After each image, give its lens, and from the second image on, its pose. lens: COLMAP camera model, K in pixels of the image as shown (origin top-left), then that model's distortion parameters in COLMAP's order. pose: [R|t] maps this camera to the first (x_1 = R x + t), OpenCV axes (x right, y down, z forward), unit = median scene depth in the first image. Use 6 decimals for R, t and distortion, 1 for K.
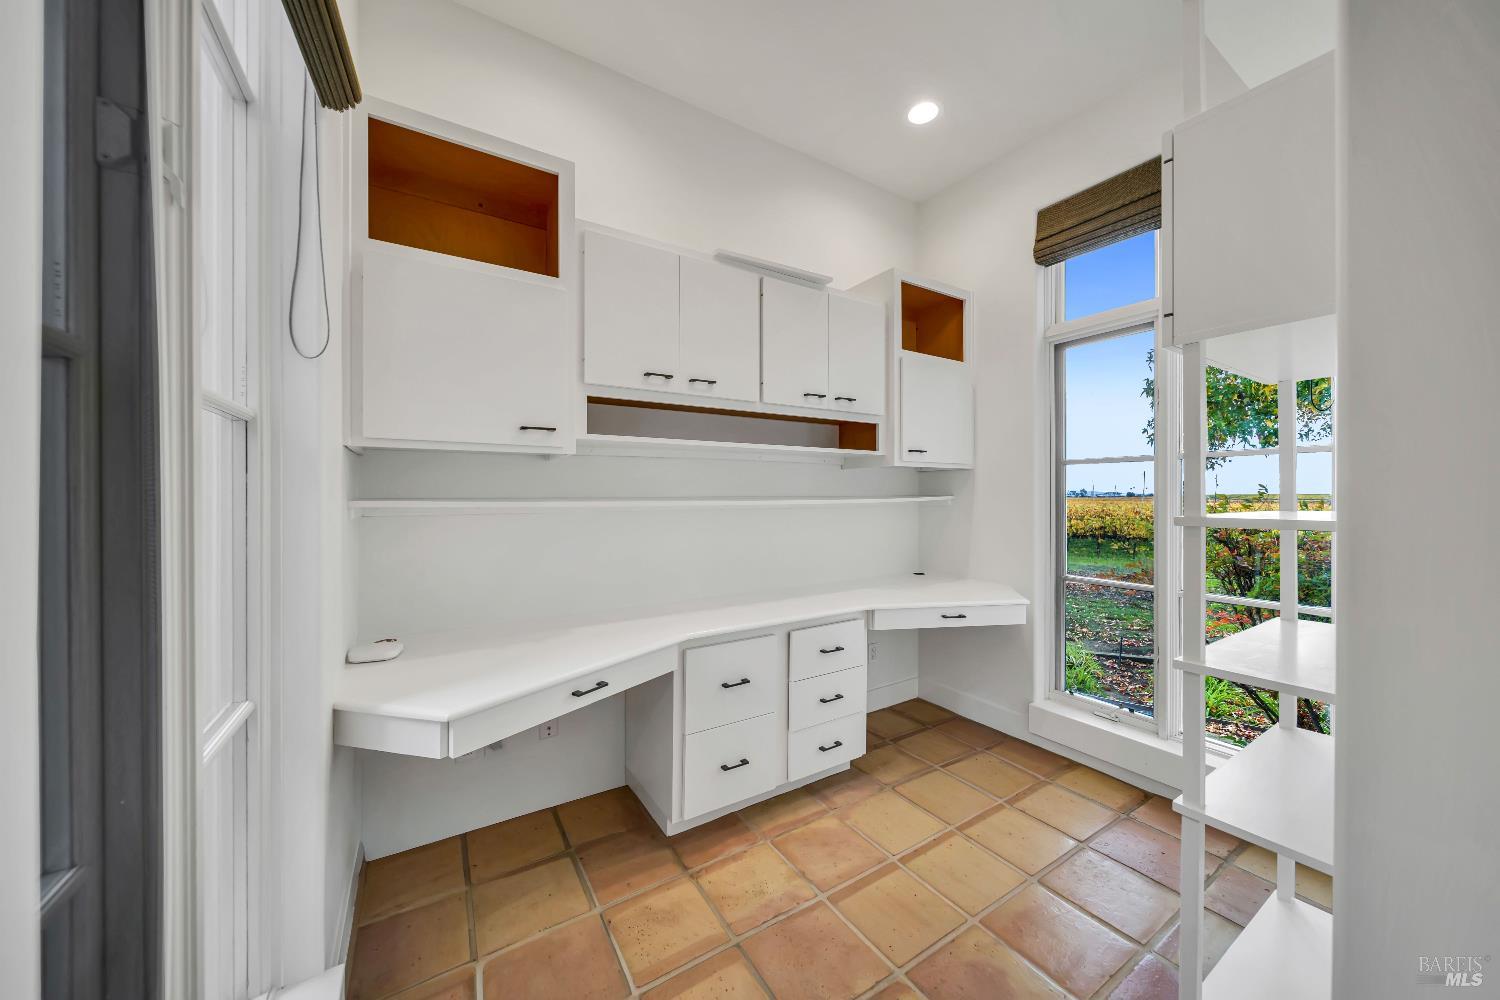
lens RADIAL K [[530.4, 0, 750.0], [0, 530.4, 500.0], [0, 0, 1]] dist [-0.000727, -0.000134]
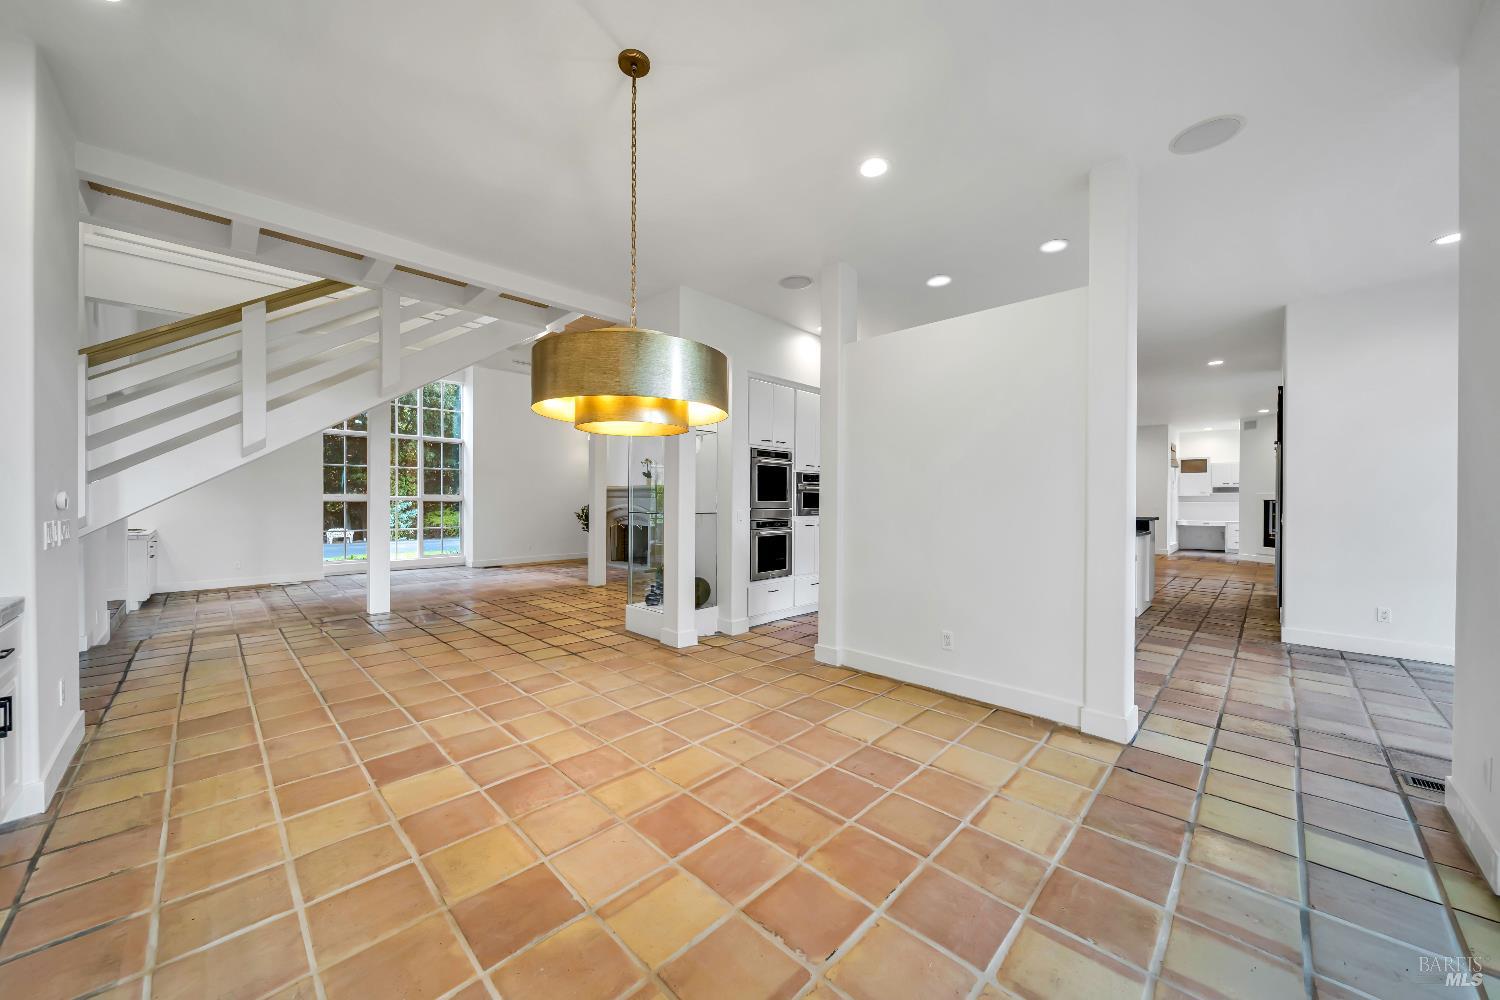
lens RADIAL K [[530.4, 0, 750.0], [0, 530.4, 500.0], [0, 0, 1]] dist [-0.000727, -0.000134]
pose [[0.231502, 0.002148, -0.972832, 5.612586], [-0.007530, 0.999972, 0.000416, 0.017021], [0.972805, 0.007229, 0.231512, -7.250775]]
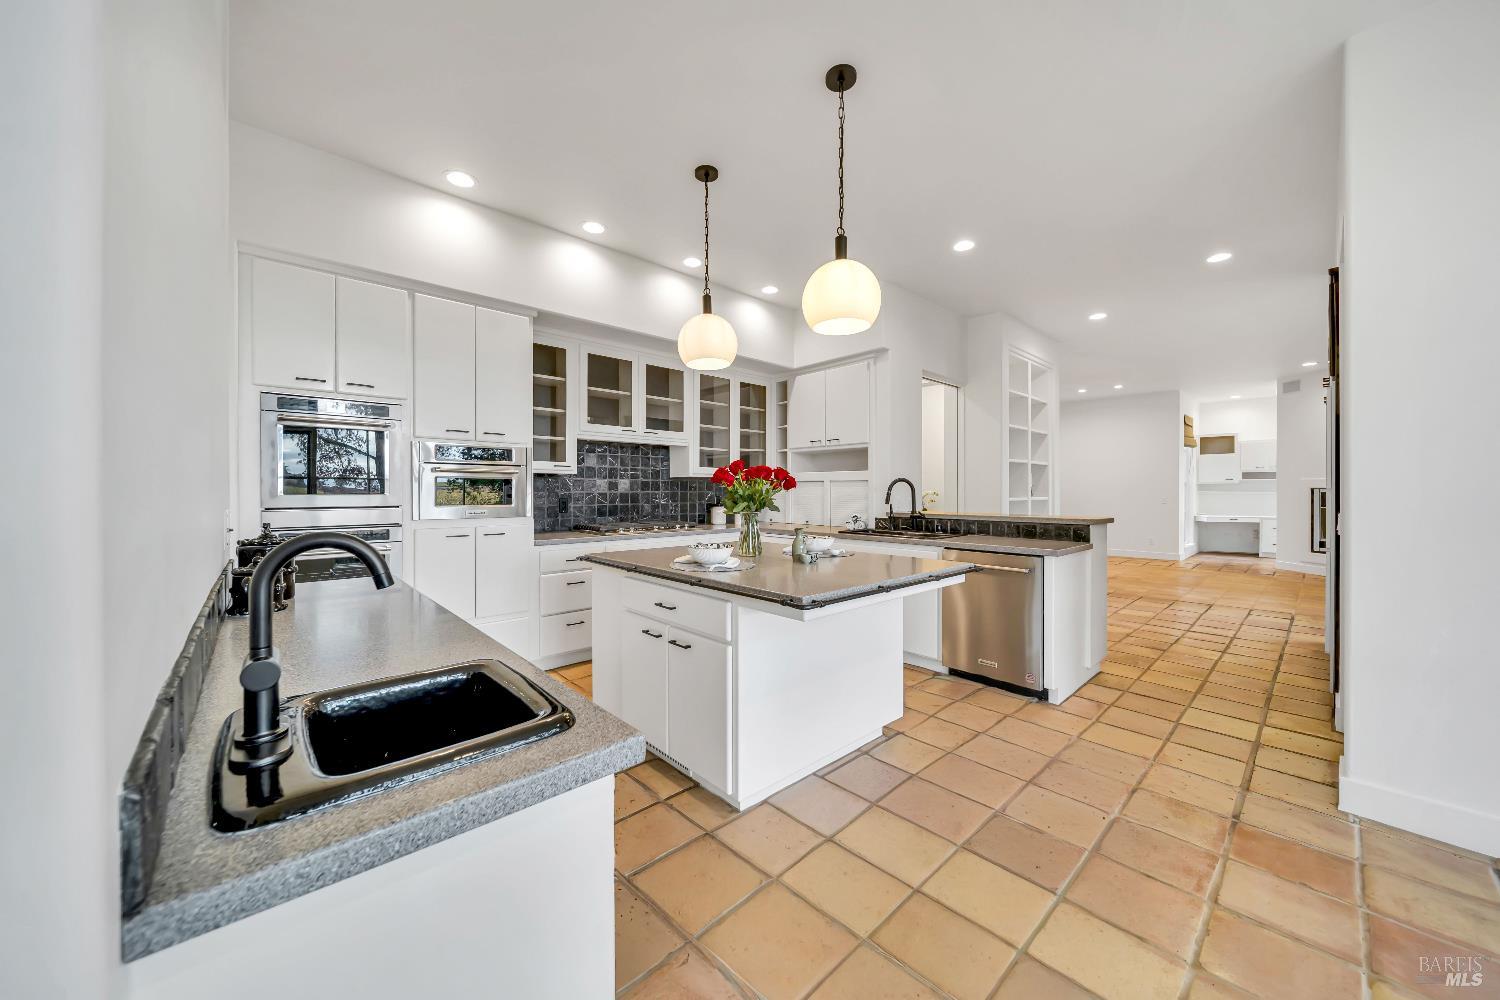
lens RADIAL K [[532.7, 0, 750.1], [0, 532.7, 491.1], [0, 0, 1]] dist [-0.000188, -0.000013]
pose [[0.186734, -0.000355, -0.982410, 4.510233], [-0.001433, 0.999999, -0.000634, 0.009018], [0.982409, 0.001526, 0.186733, -5.463473]]
